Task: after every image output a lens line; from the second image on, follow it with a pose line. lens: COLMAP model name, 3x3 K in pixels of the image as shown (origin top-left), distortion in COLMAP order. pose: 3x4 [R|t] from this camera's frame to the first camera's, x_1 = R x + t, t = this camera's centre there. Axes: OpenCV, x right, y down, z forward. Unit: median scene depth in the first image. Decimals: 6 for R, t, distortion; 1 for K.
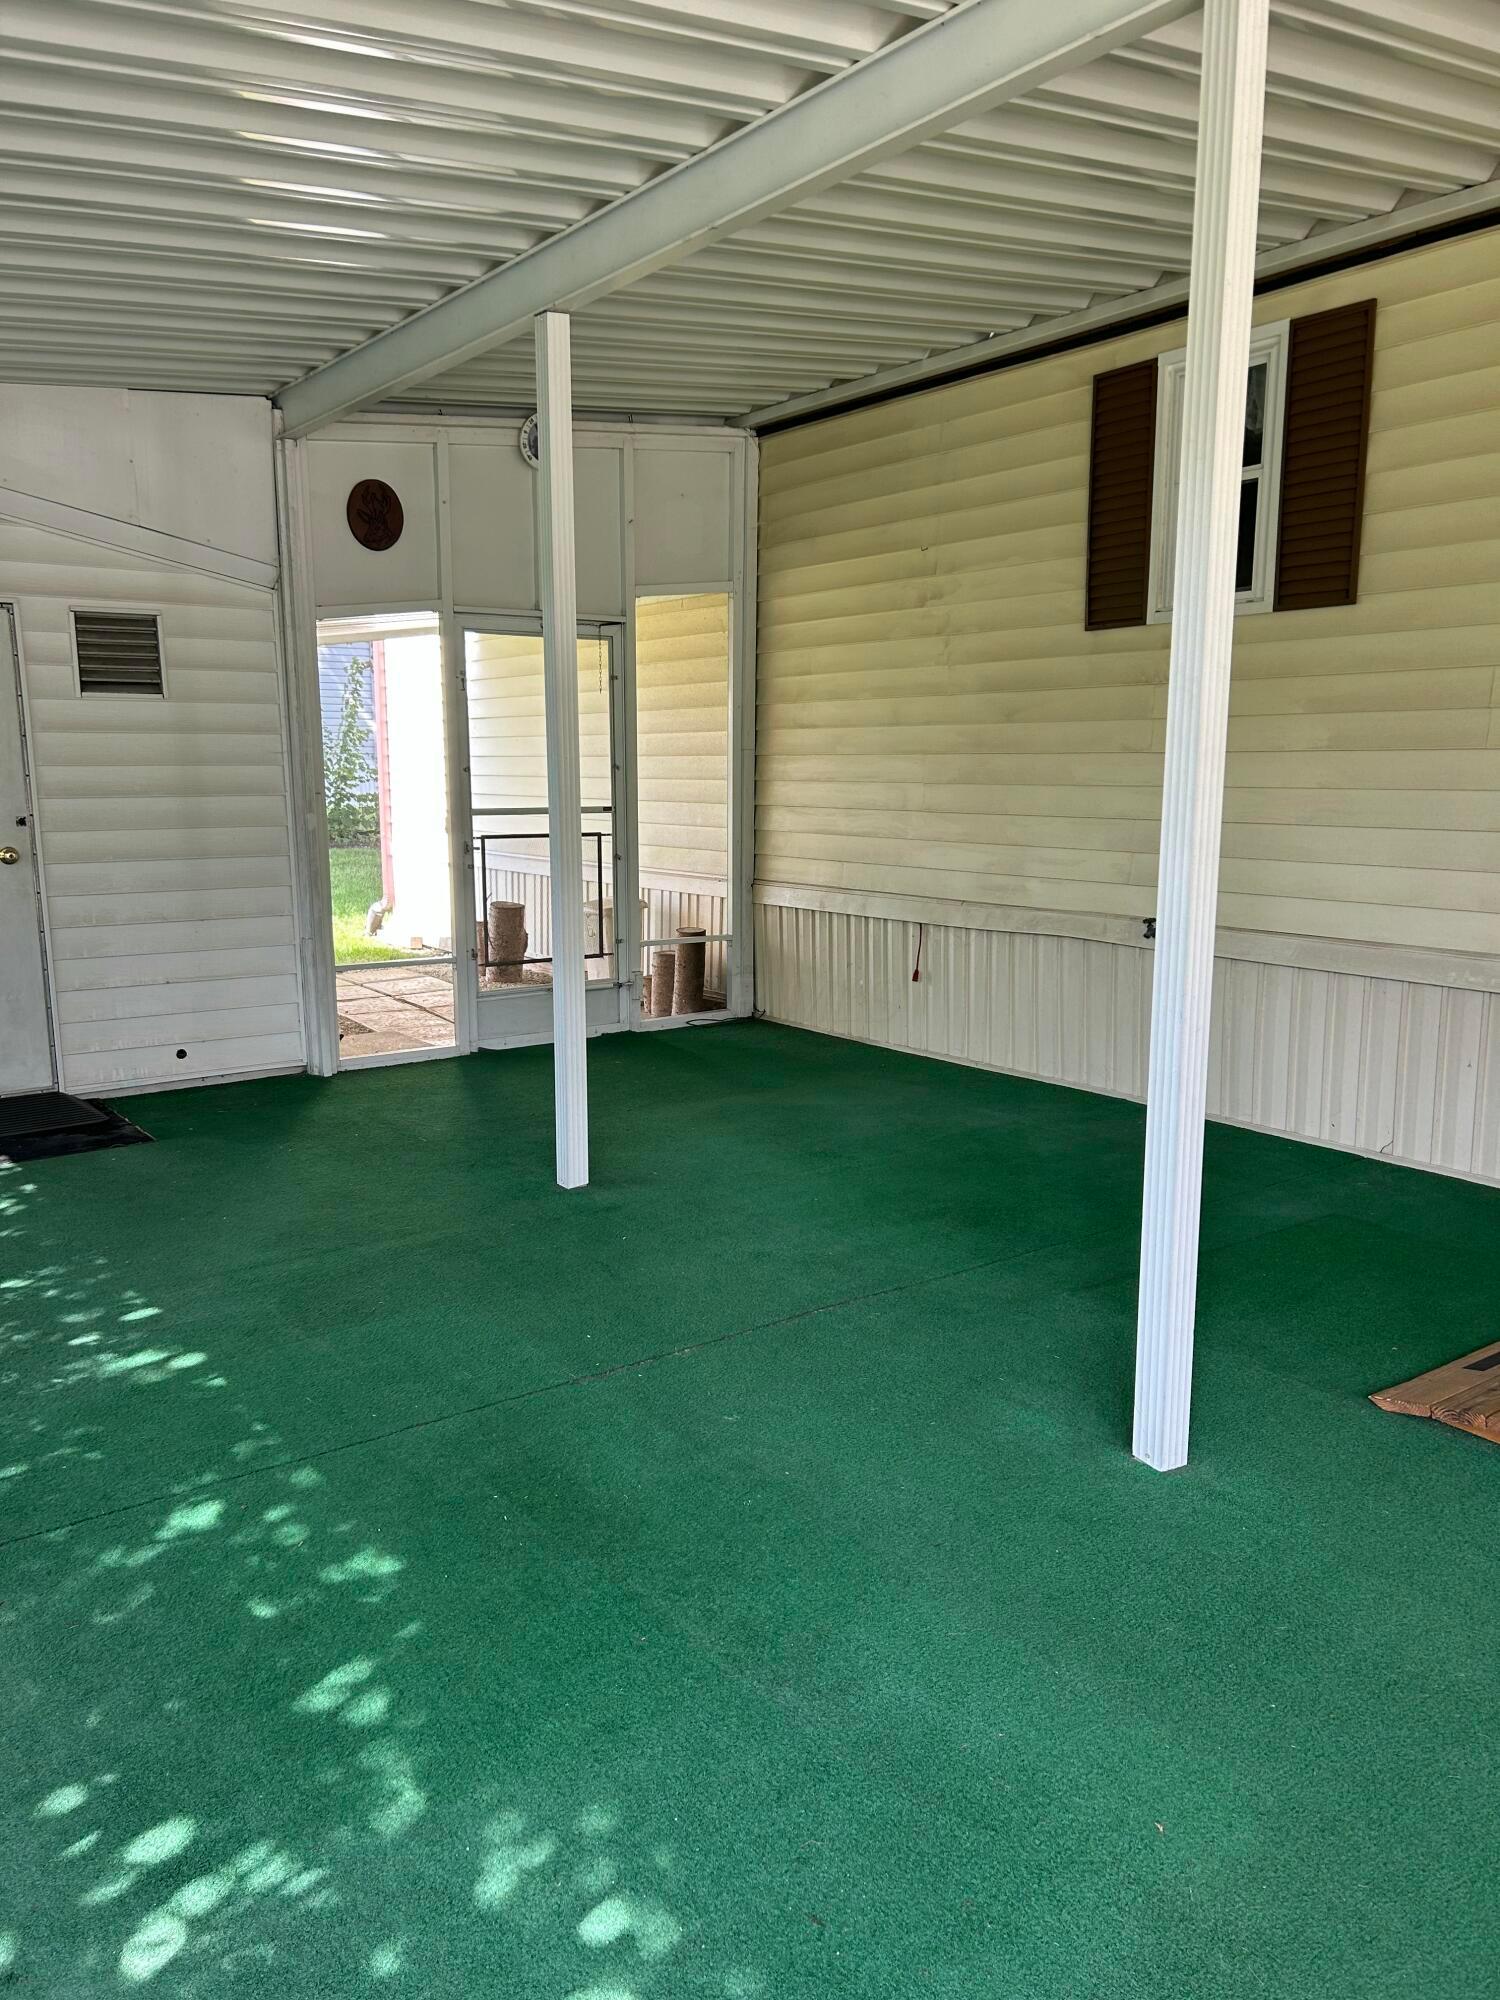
lens RADIAL K [[1508.1, 0, 746.5], [0, 1508.1, 992.6], [0, 0, 1]] dist [0.051860, -0.055915]
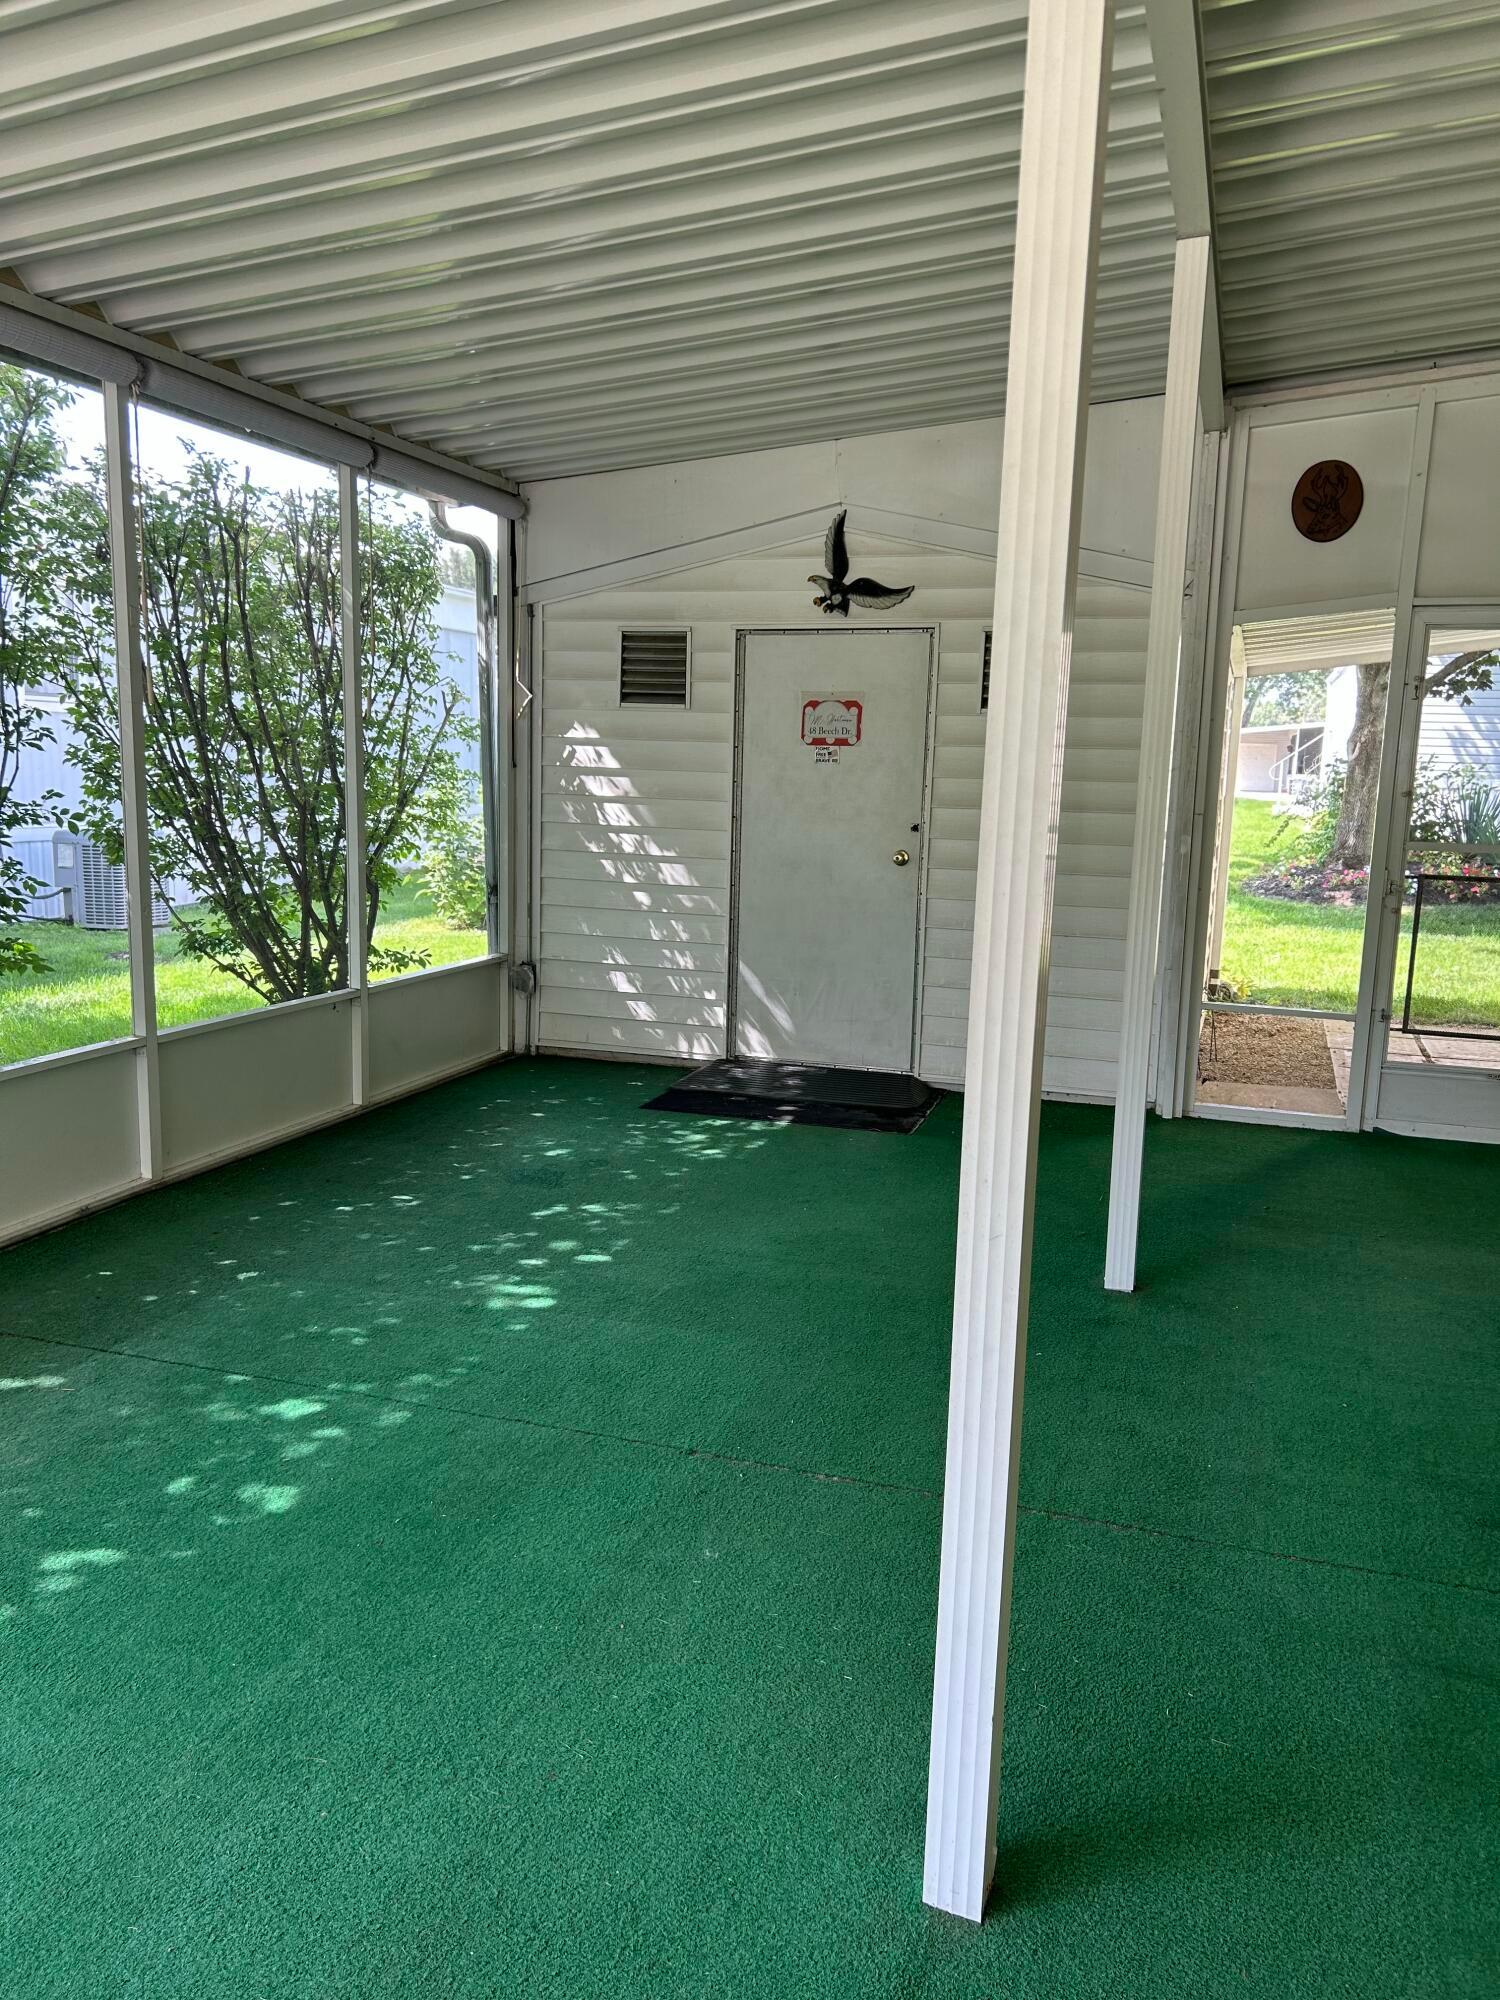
lens RADIAL K [[1508.1, 0, 747.7], [0, 1508.1, 996.8], [0, 0, 1]] dist [0.051860, -0.055915]
pose [[0.584066, 0.143179, -0.798978, 0.568363], [-0.153299, 0.986063, 0.064641, -0.072293], [0.797099, 0.084727, 0.597875, 0.440001]]
